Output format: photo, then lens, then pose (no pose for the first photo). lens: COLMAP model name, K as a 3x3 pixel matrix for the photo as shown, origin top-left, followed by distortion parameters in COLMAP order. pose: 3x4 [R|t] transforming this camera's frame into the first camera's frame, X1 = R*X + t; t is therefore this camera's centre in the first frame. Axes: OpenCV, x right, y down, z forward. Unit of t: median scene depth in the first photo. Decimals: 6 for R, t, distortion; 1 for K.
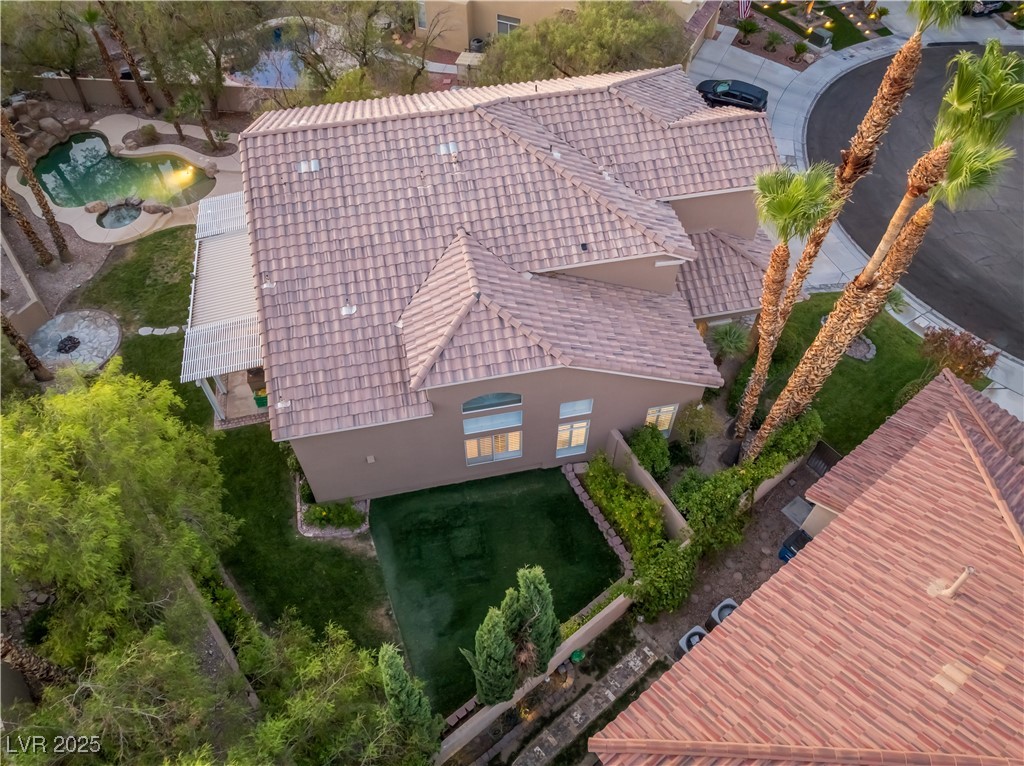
lens RADIAL K [[721.1, 0, 512.0], [0, 721.1, 383.0], [0, 0, 1]] dist [-0.042954, 0.011618]
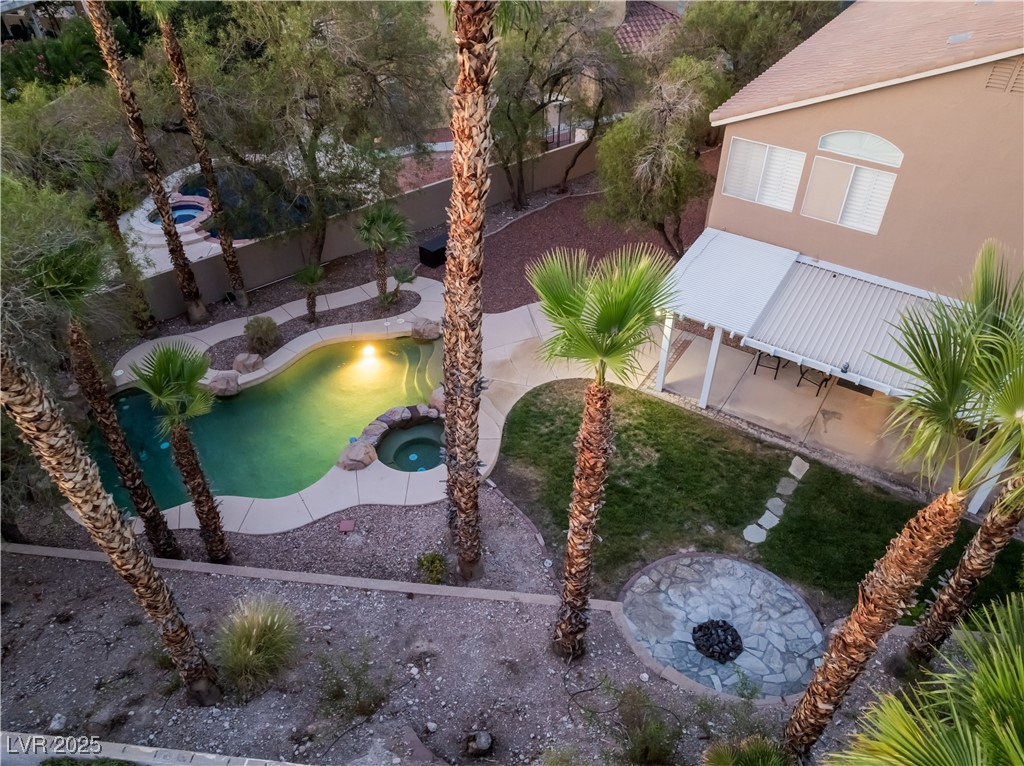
lens RADIAL K [[722.6, 0, 509.1], [0, 722.6, 387.6], [0, 0, 1]] dist [-0.029313, -0.007307]
pose [[0.715566, -0.455030, 0.530012, -0.936763], [0.553796, 0.831982, -0.033398, -0.262770], [-0.425763, 0.317417, 0.847332, 0.634149]]
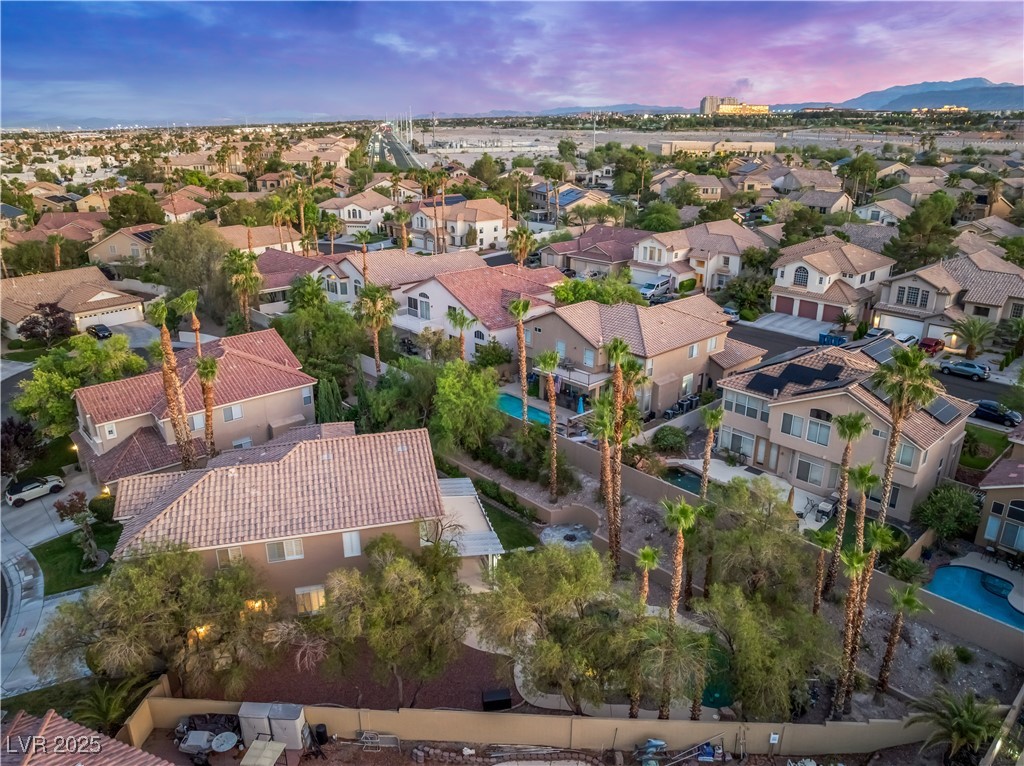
lens RADIAL K [[721.1, 0, 512.0], [0, 721.1, 383.0], [0, 0, 1]] dist [-0.042954, 0.011618]
pose [[-0.998076, 0.022104, -0.057935, -0.412370], [-0.048037, 0.315196, 0.947810, -1.871629], [0.039211, 0.948769, -0.313528, 1.235545]]
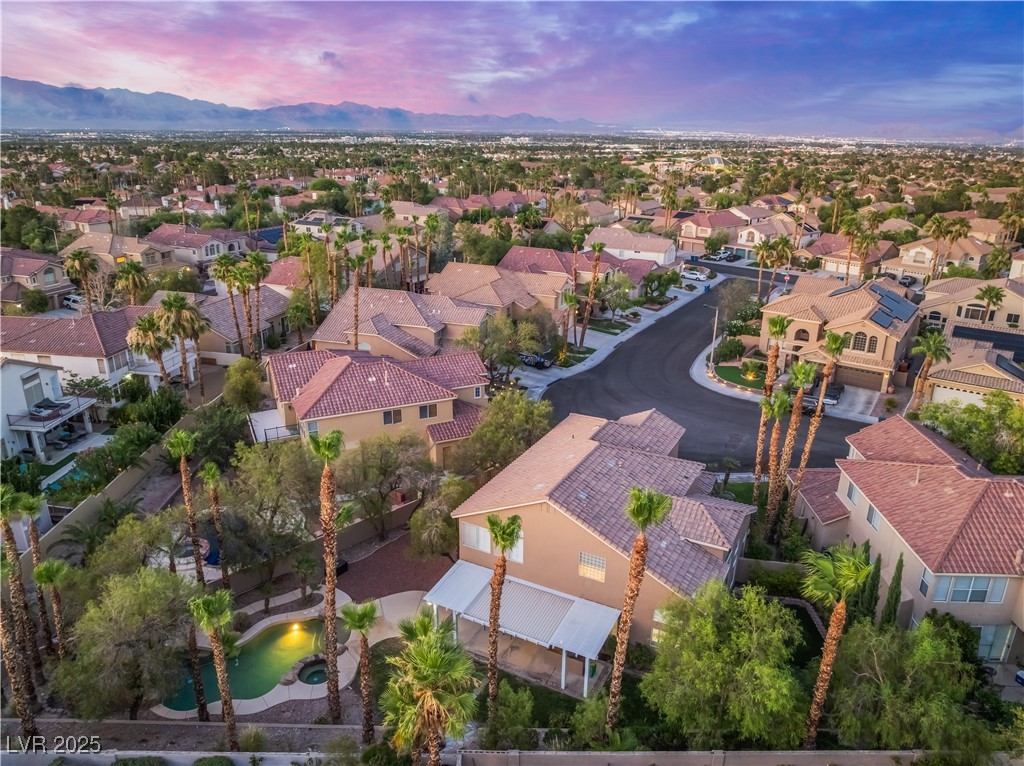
lens RADIAL K [[721.8, 0, 509.5], [0, 721.8, 387.1], [0, 0, 1]] dist [-0.040398, -0.003116]
pose [[0.640599, -0.258080, 0.723207, -1.291004], [0.598366, 0.758032, -0.259510, -0.126045], [-0.481239, 0.598984, 0.640021, -0.150216]]
